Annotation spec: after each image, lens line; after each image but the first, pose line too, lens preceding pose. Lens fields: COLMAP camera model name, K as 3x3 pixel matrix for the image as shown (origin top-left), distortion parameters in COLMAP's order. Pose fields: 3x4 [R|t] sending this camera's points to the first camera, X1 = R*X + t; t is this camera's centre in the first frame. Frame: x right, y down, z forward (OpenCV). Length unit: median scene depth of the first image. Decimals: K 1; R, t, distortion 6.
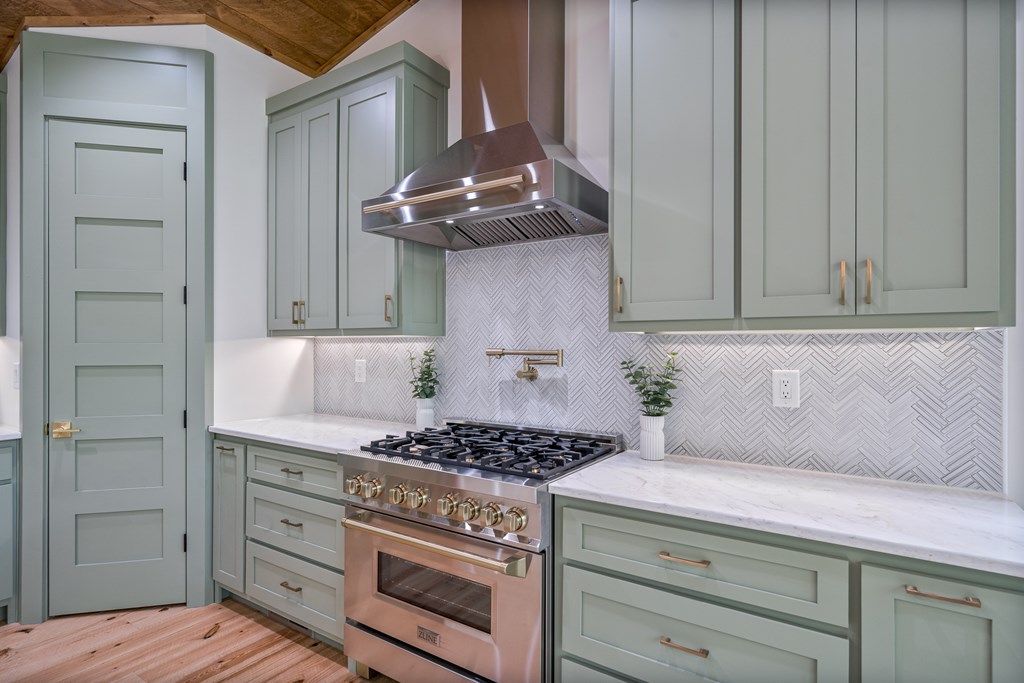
lens RADIAL K [[537.3, 0, 514.3], [0, 537.3, 347.4], [0, 0, 1]] dist [-0.001395, -0.000848]
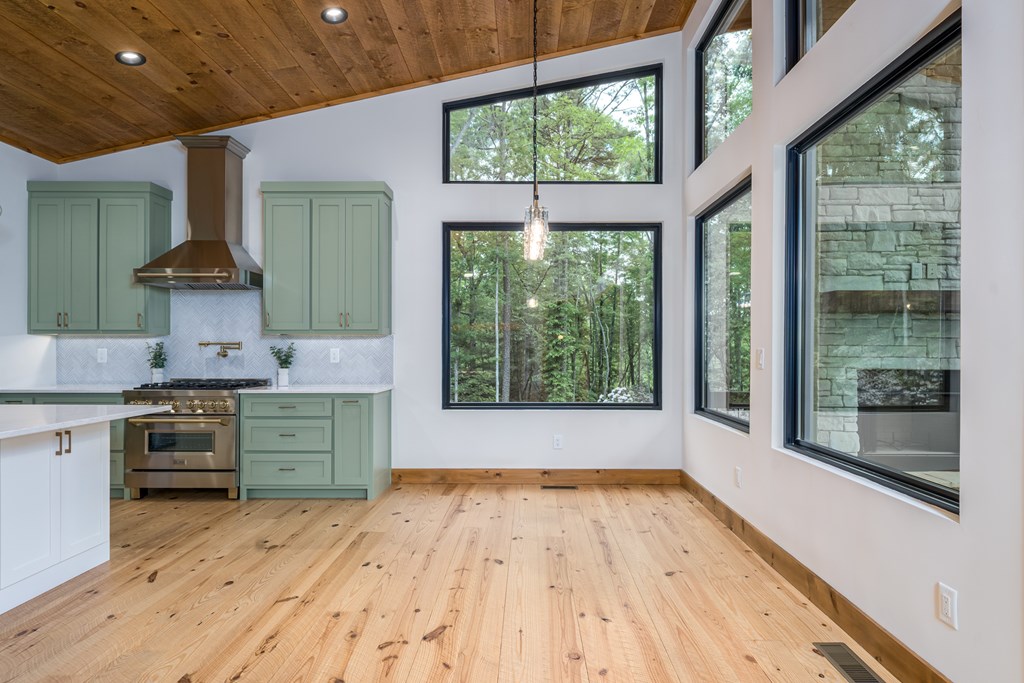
lens RADIAL K [[537.3, 0, 514.3], [0, 537.3, 347.4], [0, 0, 1]] dist [-0.001395, -0.000848]
pose [[0.839236, -0.000285, 0.543767, -0.157512], [0.002552, 0.999991, -0.003414, 0.034968], [-0.543761, 0.004253, 0.839229, -1.351247]]
